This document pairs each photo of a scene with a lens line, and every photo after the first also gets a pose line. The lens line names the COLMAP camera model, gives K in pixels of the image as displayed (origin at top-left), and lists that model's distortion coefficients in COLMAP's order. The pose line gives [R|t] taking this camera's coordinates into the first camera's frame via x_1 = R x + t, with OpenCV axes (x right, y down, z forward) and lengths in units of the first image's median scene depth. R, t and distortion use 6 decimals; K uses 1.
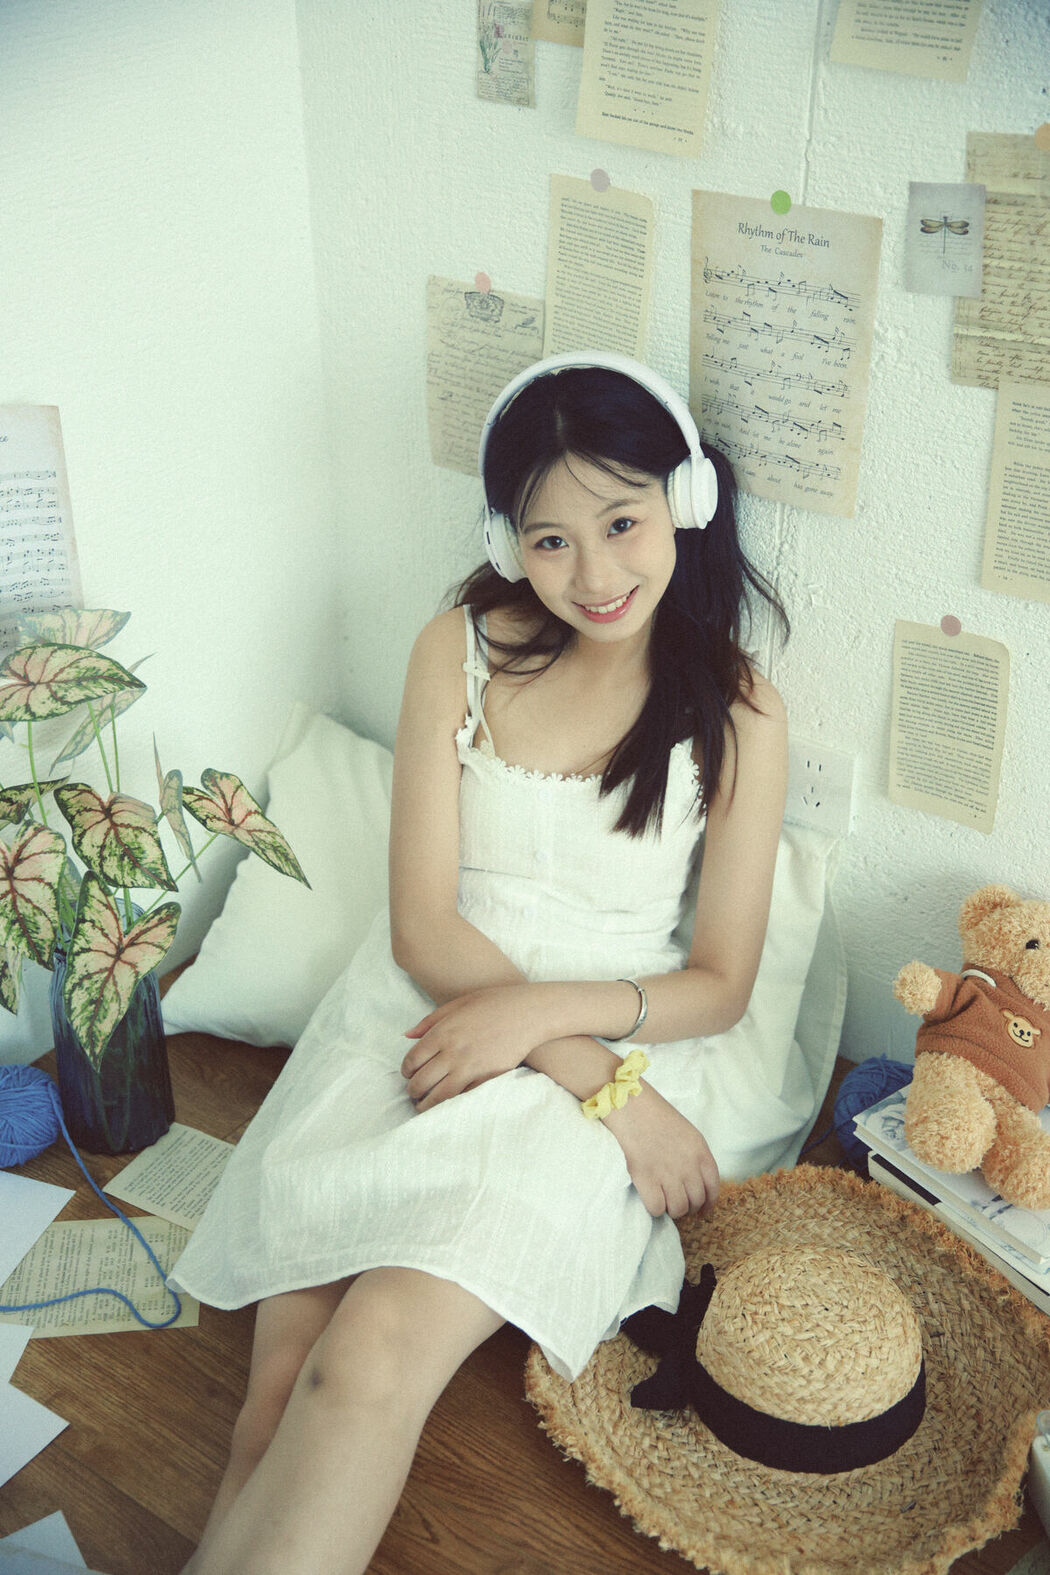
lens RADIAL K [[1995.1, 0, 604.0], [0, 1995.1, 794.5], [0, 0, 1]] dist [0.035867, 0.096521]
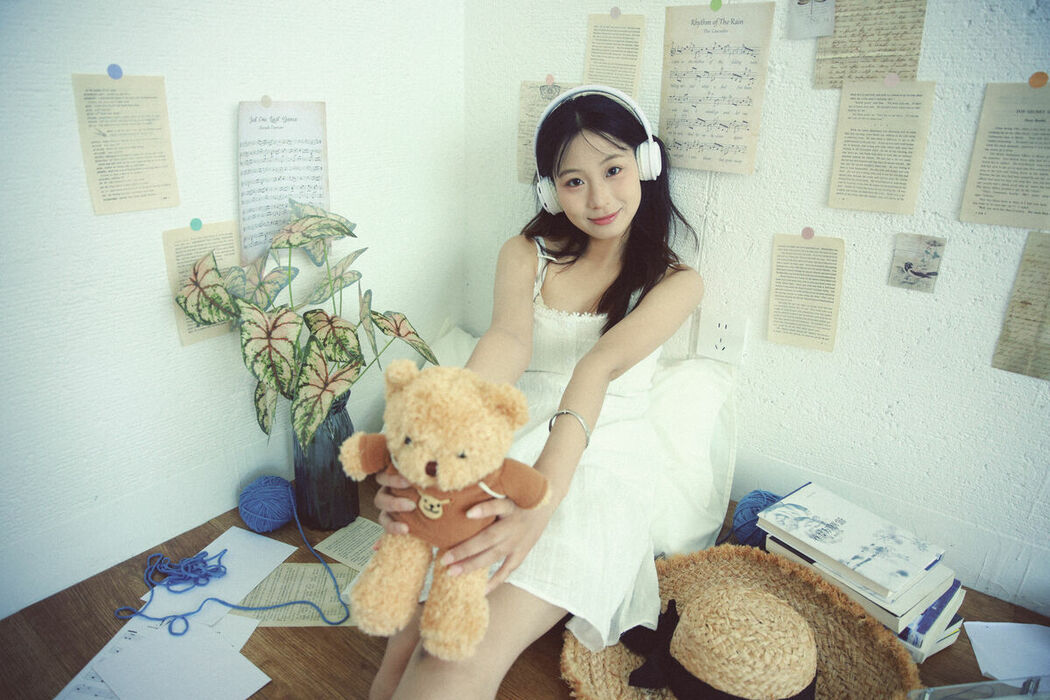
lens RADIAL K [[729.2, 0, 548.6], [0, 729.2, 345.3], [0, 0, 1]] dist [-0.091821, 0.066362]
pose [[0.999376, 0.032455, -0.013941, -0.048029], [-0.034478, 0.982097, -0.185194, 0.145645], [0.007681, 0.185559, 0.982603, 0.391382]]
